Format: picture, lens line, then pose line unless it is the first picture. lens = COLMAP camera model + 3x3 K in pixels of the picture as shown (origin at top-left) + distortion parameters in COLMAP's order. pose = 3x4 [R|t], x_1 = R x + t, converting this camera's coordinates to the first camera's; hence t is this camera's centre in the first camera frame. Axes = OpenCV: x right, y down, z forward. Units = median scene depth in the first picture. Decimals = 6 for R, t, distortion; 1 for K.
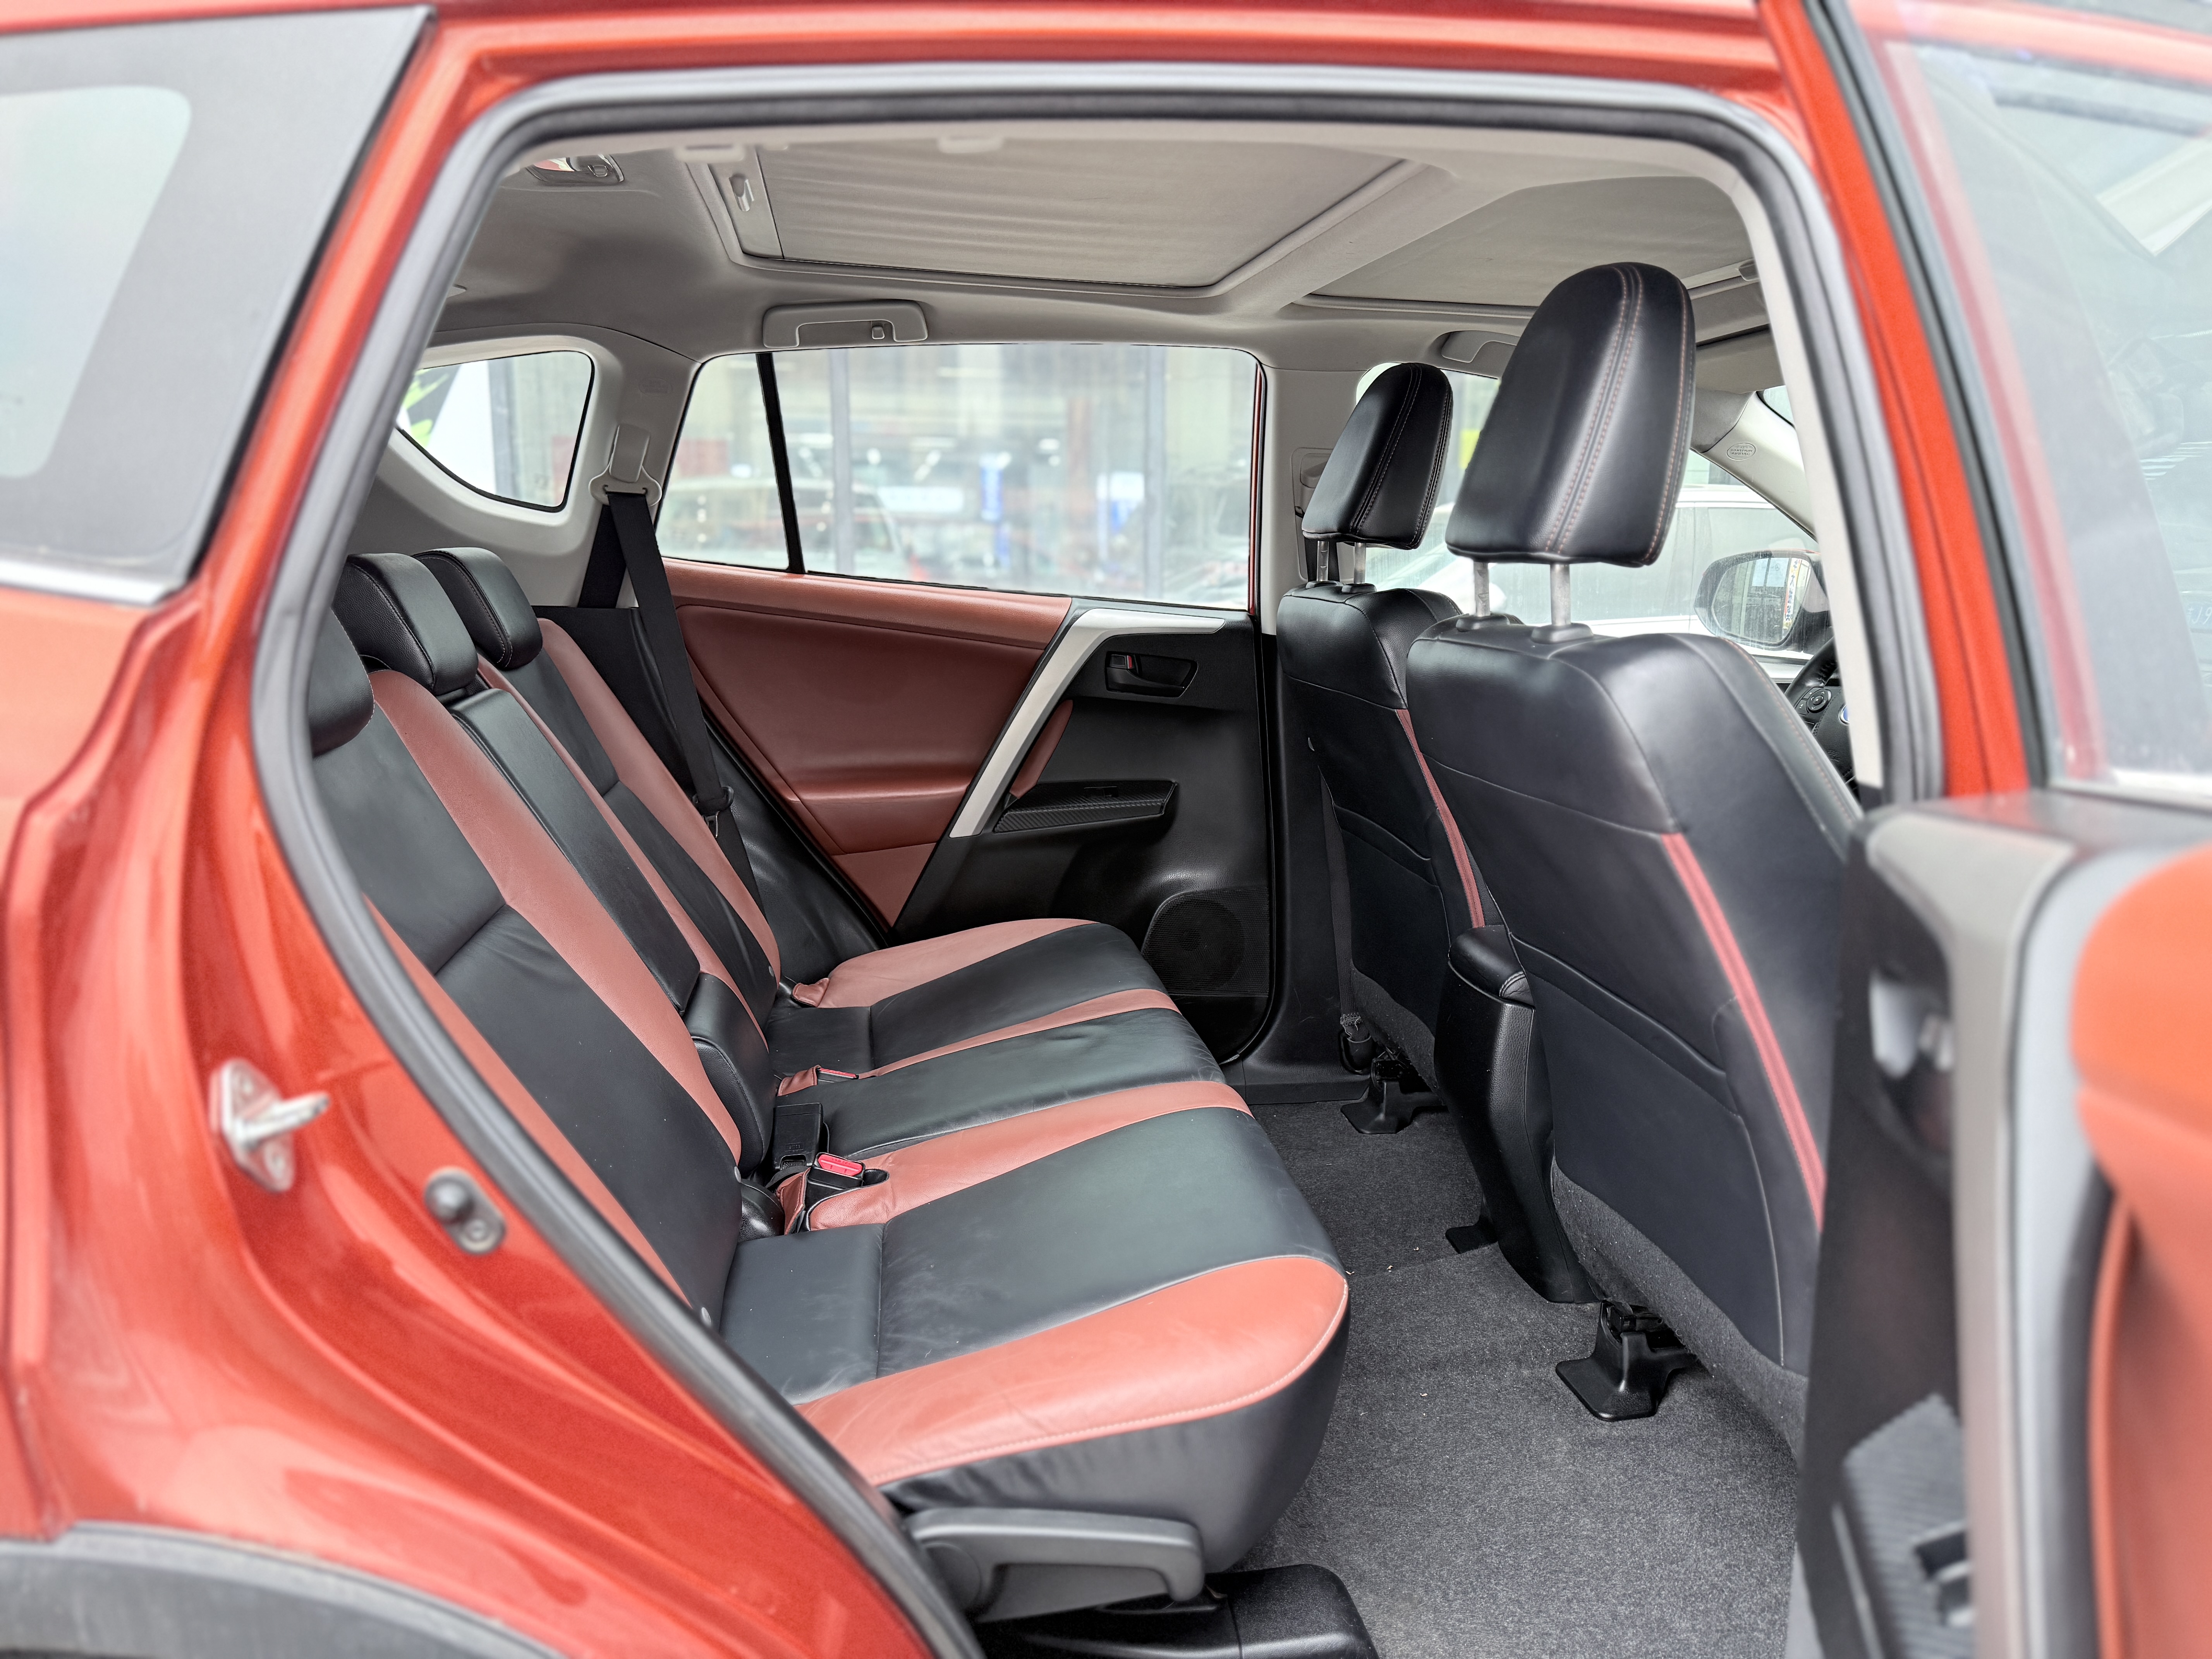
lens RADIAL K [[1515.2, 0, 1111.1], [0, 1515.2, 801.5], [0, 0, 1]] dist [0.154446, 0.000553]
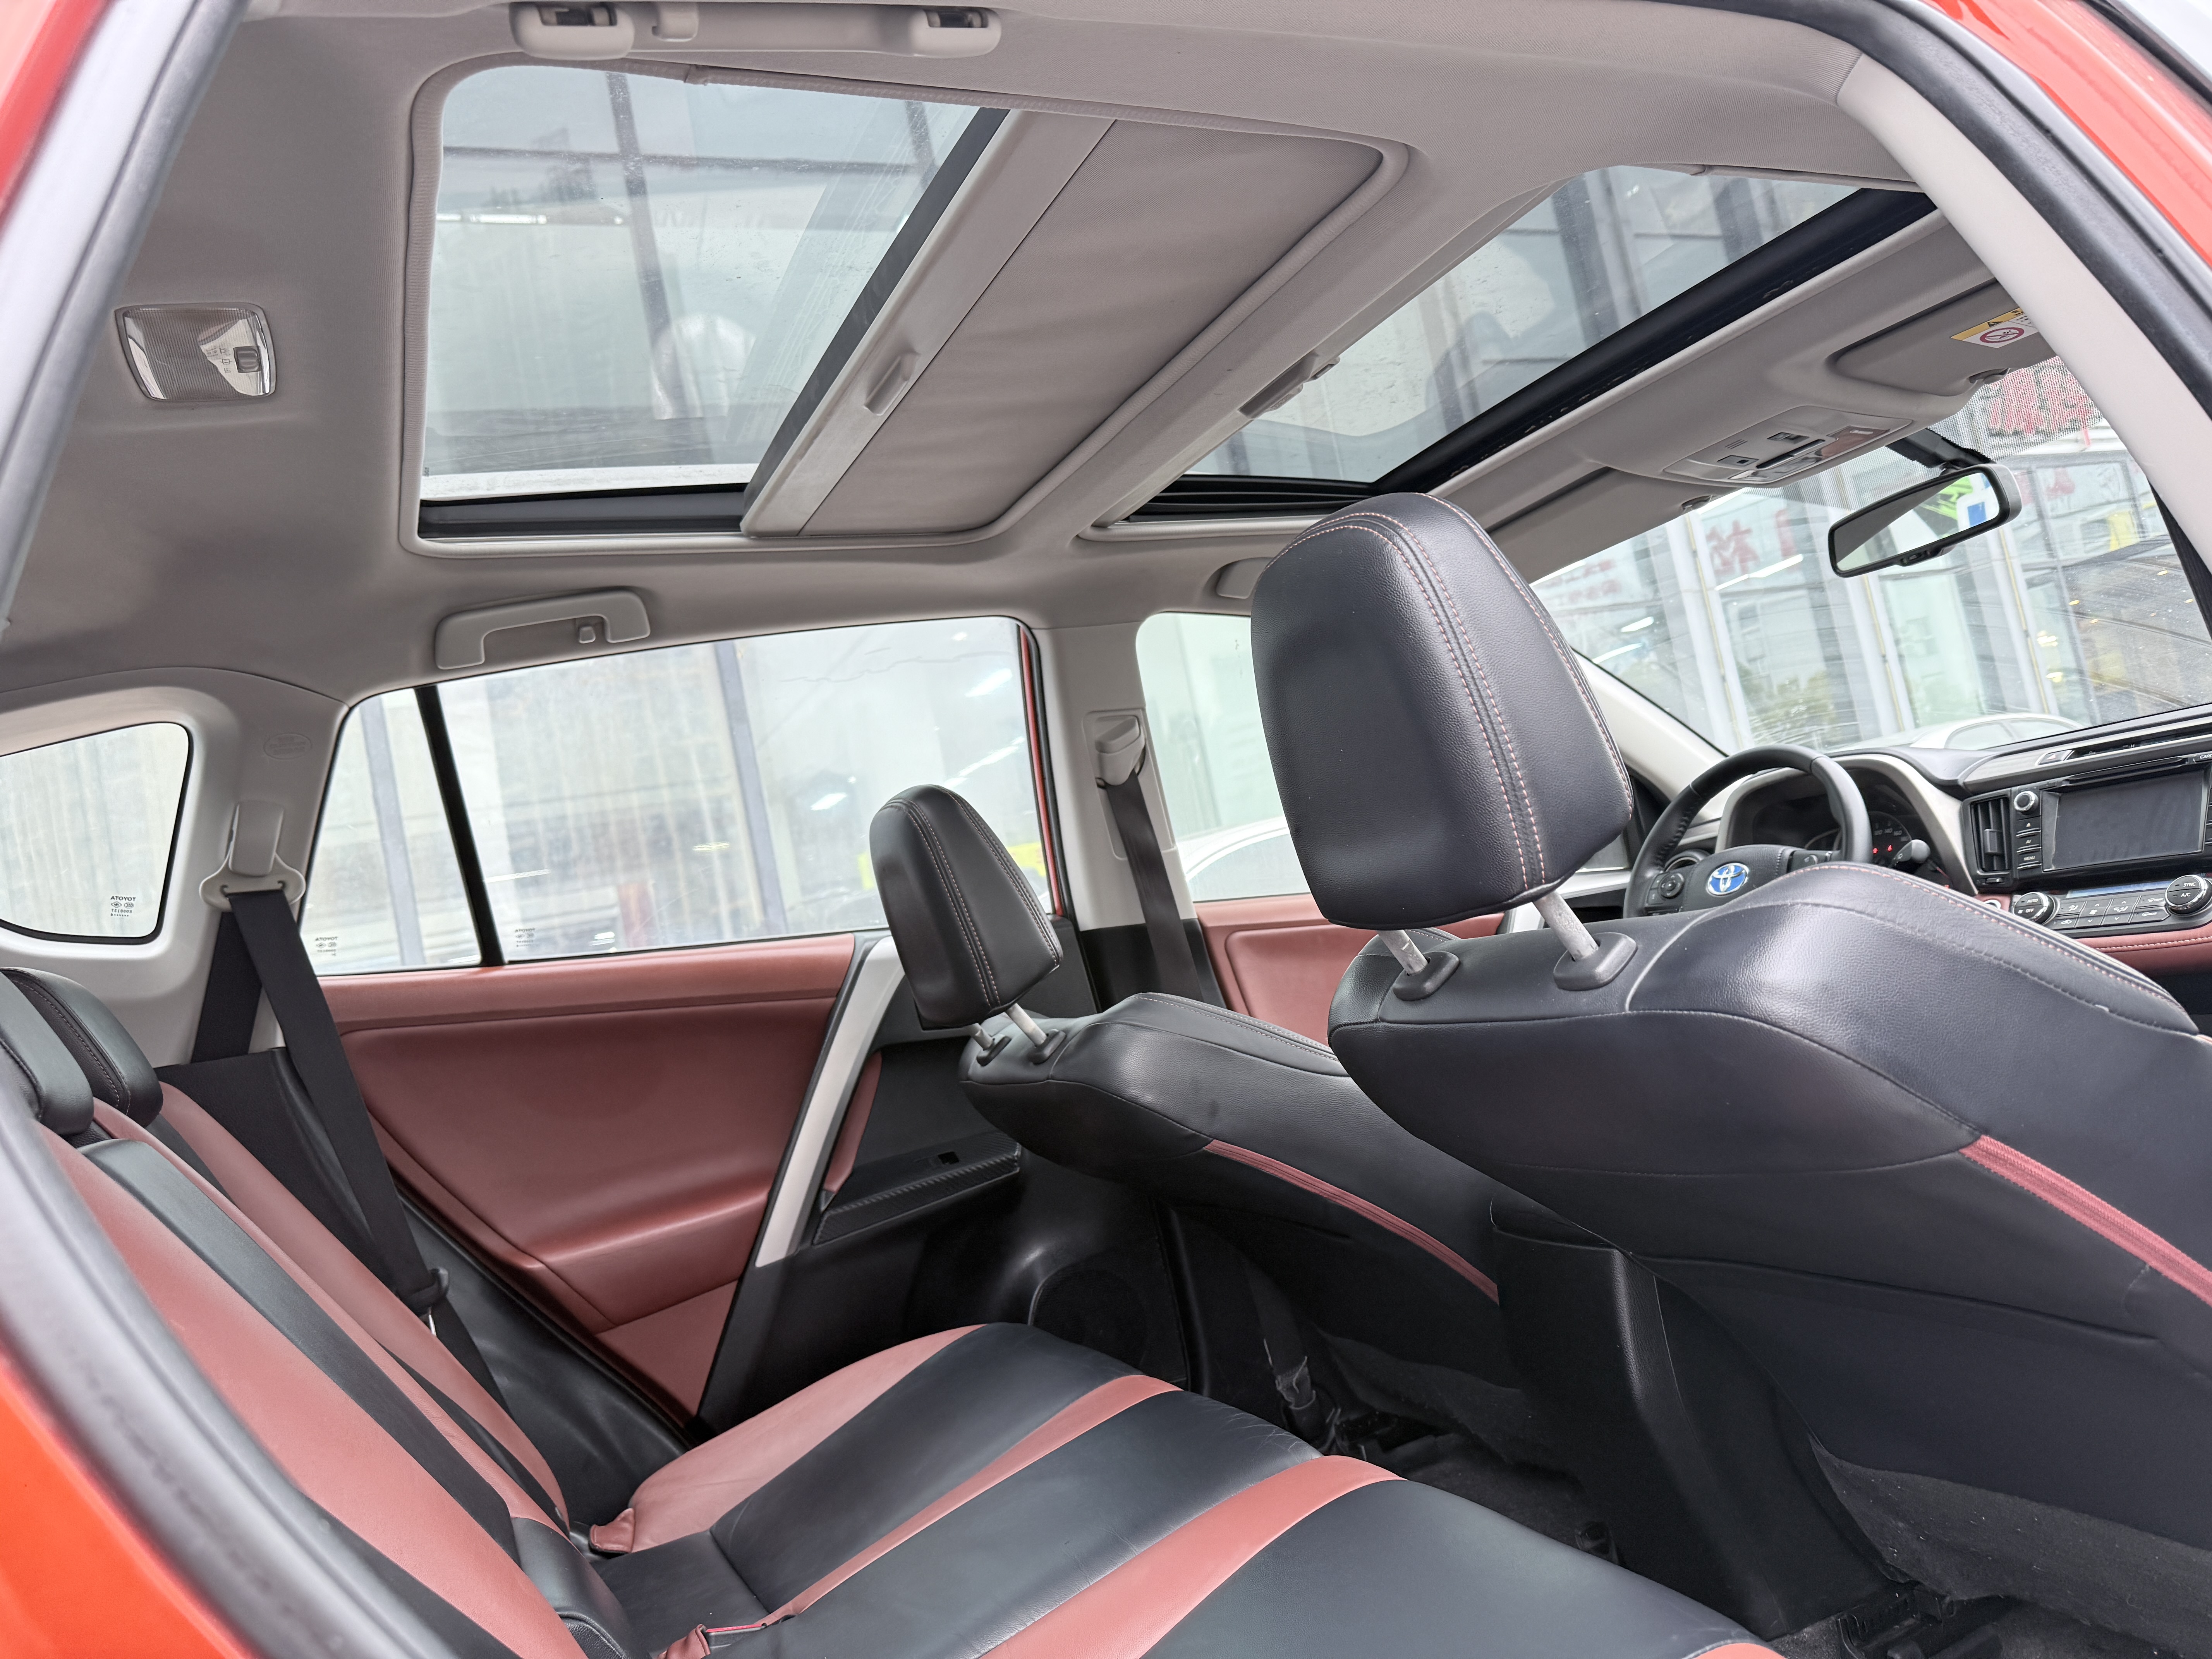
lens RADIAL K [[1531.1, 0, 1106.0], [0, 1531.1, 829.5], [0, 0, 1]] dist [0.147160, -0.244823]
pose [[0.947627, -0.171369, 0.269511, -0.118821], [0.234821, 0.945817, -0.224254, 0.033435], [-0.216478, 0.275796, 0.936522, 0.196099]]
